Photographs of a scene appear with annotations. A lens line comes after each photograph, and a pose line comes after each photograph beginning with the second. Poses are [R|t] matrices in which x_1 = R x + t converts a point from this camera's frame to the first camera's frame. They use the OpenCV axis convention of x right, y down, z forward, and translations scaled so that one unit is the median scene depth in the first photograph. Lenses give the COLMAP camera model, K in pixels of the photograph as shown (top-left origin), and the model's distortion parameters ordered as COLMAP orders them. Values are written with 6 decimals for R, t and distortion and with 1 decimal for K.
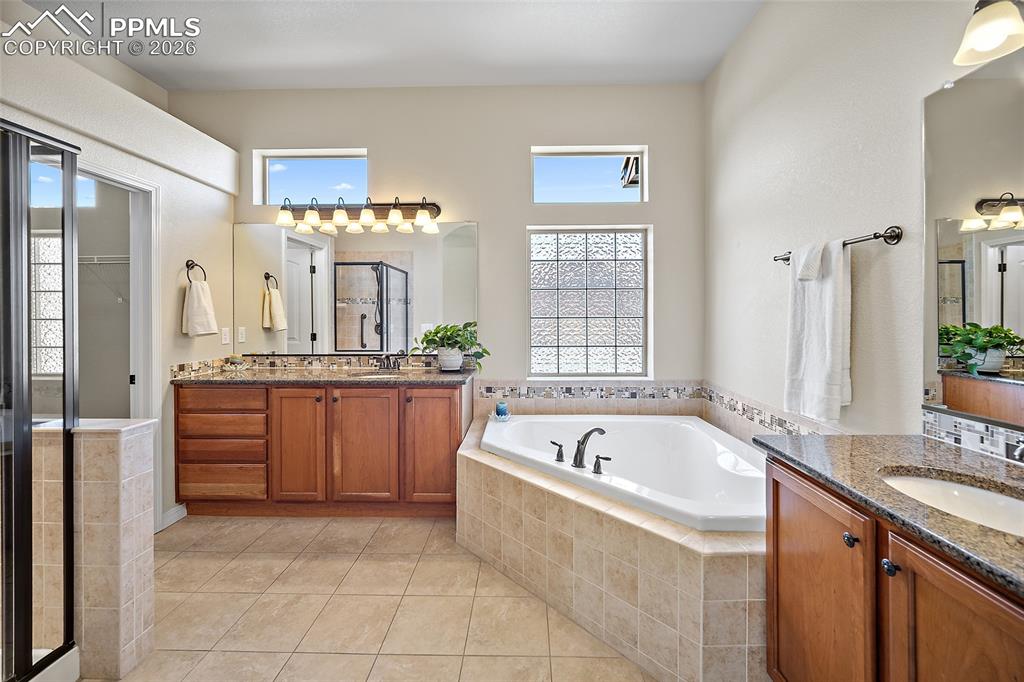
lens RADIAL K [[415.0, 0, 519.6], [0, 415.0, 314.2], [0, 0, 1]] dist [-0.002373, 0.000523]
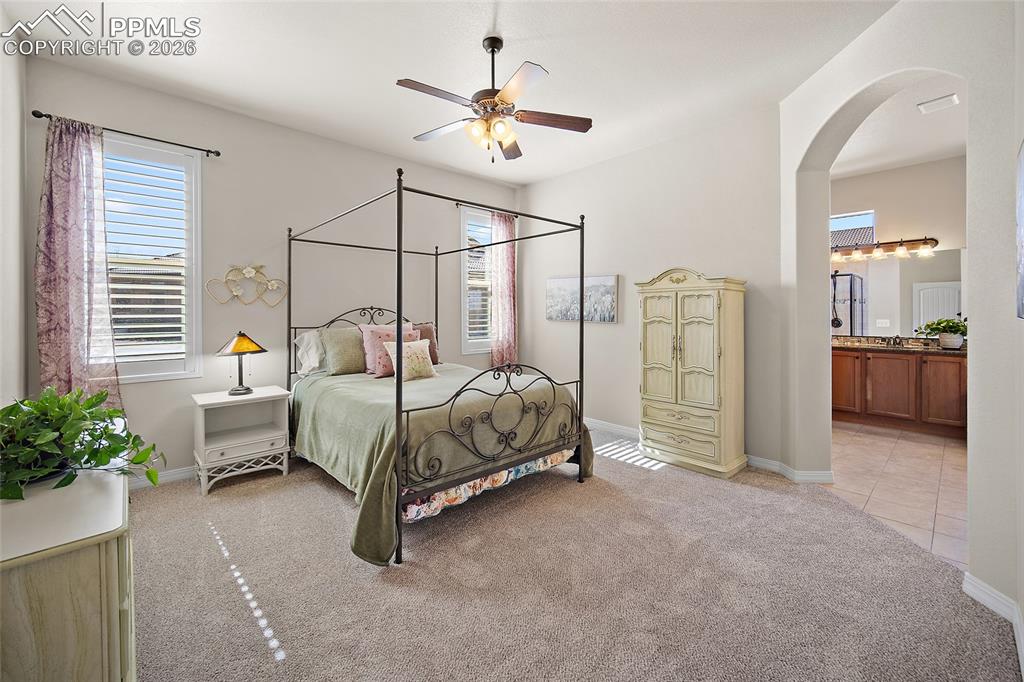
lens RADIAL K [[415.0, 0, 518.0], [0, 415.0, 314.5], [0, 0, 1]] dist [-0.002373, 0.000523]
pose [[0.690060, 0.001894, -0.723750, -0.185782], [0.003647, 0.999975, 0.006093, -0.004817], [0.723743, -0.006844, 0.690035, -1.350979]]
